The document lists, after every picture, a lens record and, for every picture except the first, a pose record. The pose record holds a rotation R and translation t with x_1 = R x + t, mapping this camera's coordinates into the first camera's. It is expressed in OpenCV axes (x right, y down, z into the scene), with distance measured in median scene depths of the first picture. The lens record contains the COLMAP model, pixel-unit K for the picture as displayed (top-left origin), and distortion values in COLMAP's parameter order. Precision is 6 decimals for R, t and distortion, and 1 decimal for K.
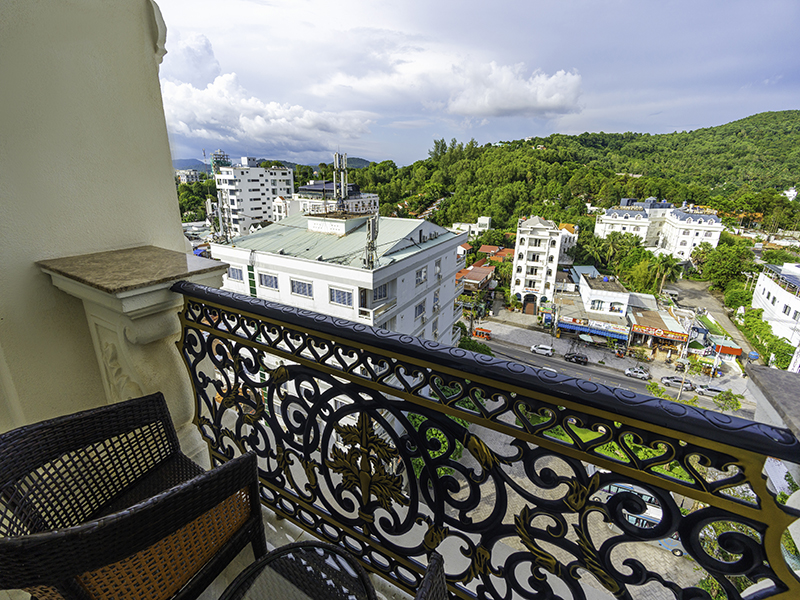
lens RADIAL K [[342.9, 0, 404.5], [0, 342.9, 272.8], [0, 0, 1]] dist [-0.000702, -0.001150]
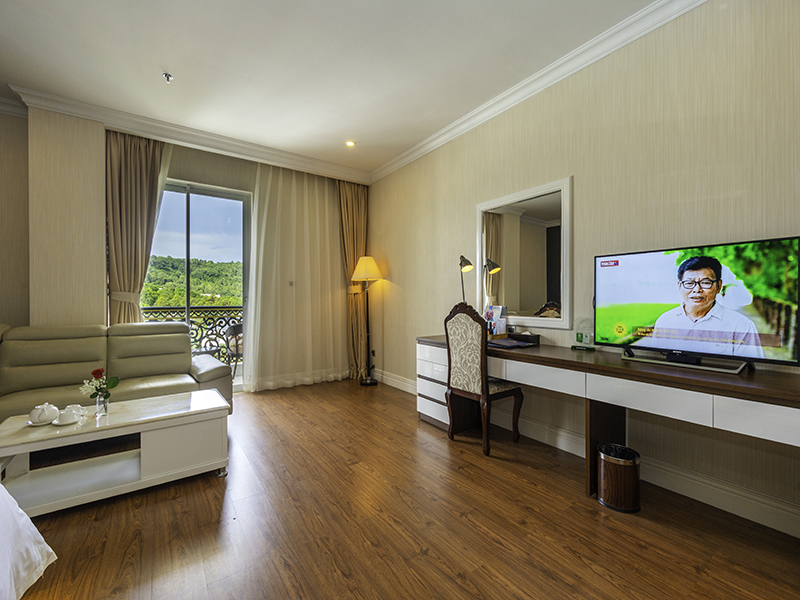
lens RADIAL K [[342.9, 0, 395.4], [0, 342.9, 303.2], [0, 0, 1]] dist [-0.000702, -0.001150]
pose [[0.469646, -0.022850, 0.882559, -3.153847], [0.245459, 0.963631, -0.105670, 1.526215], [-0.848046, 0.266259, 0.458174, -4.385051]]
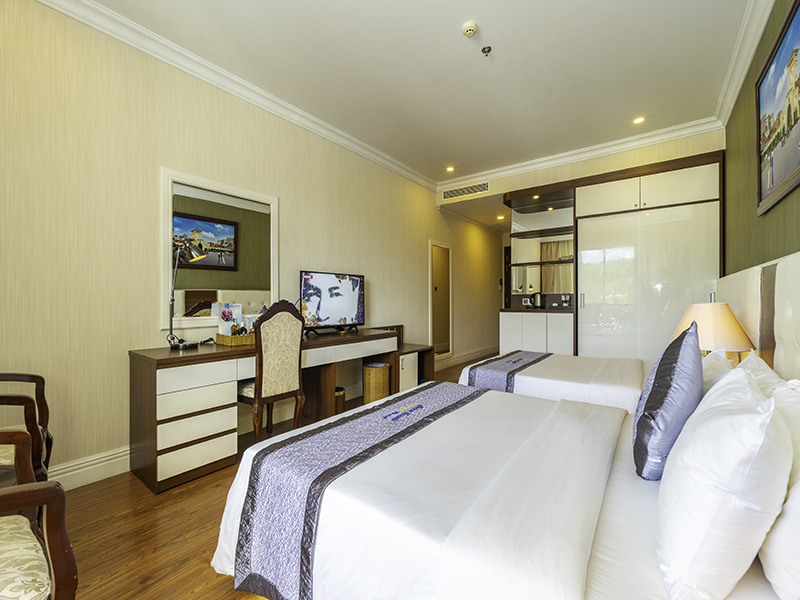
lens RADIAL K [[342.9, 0, 399.0], [0, 342.9, 299.8], [0, 0, 1]] dist [-0.000702, -0.001150]
pose [[-0.985187, -0.014931, 0.170832, -1.728885], [0.033067, 0.960964, 0.274691, 0.626583], [-0.168265, 0.276271, -0.946235, -1.097790]]
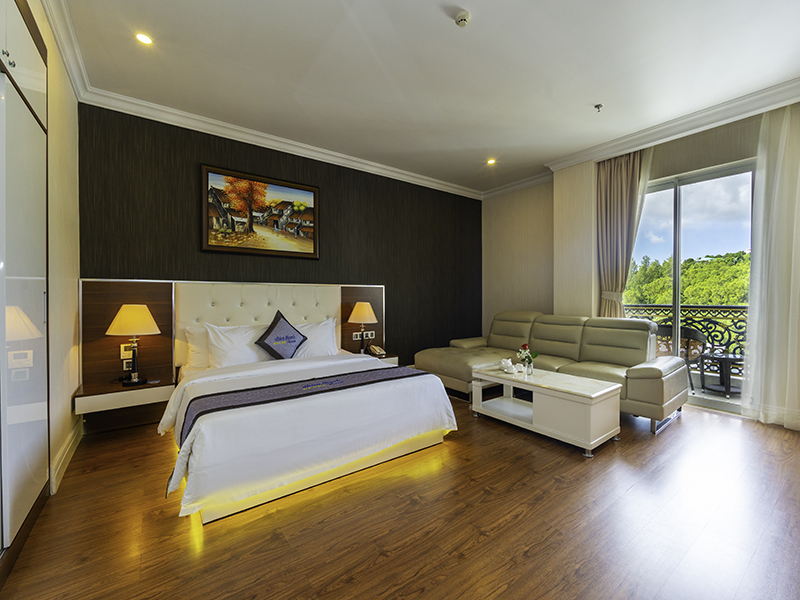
lens RADIAL K [[342.9, 0, 398.7], [0, 342.9, 297.5], [0, 0, 1]] dist [-0.000702, -0.001150]
pose [[0.891163, -0.012998, -0.453496, -1.648347], [-0.111222, 0.962827, -0.246158, 1.777845], [0.439838, 0.269806, 0.856591, -5.230383]]
